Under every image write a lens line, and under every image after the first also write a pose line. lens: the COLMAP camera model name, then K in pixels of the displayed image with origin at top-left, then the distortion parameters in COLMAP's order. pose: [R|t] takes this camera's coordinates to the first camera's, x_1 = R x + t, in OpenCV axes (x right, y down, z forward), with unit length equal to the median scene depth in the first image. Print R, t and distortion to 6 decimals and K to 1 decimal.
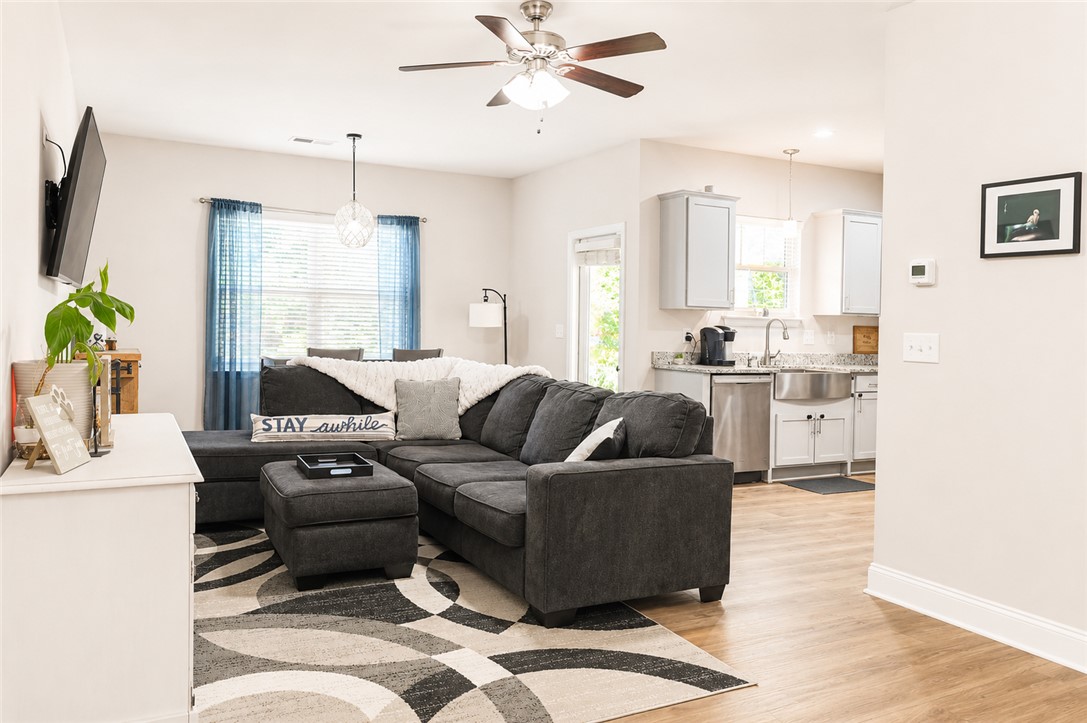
lens RADIAL K [[812.3, 0, 545.8], [0, 812.3, 358.8], [0, 0, 1]] dist [-0.006160, -0.000960]
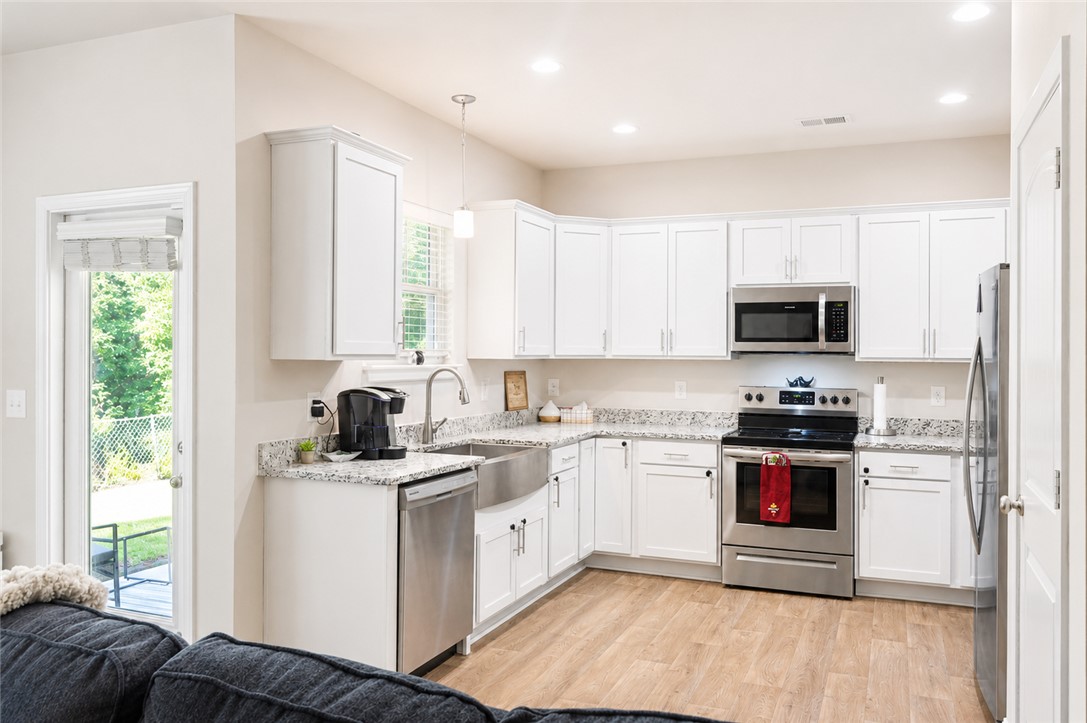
lens RADIAL K [[812.3, 0, 537.2], [0, 812.3, 352.7], [0, 0, 1]] dist [-0.006160, -0.000960]
pose [[0.783390, -0.017538, 0.621283, -0.044239], [0.040466, 0.998920, -0.022825, -0.045931], [-0.620212, 0.043022, 0.783254, 0.489202]]
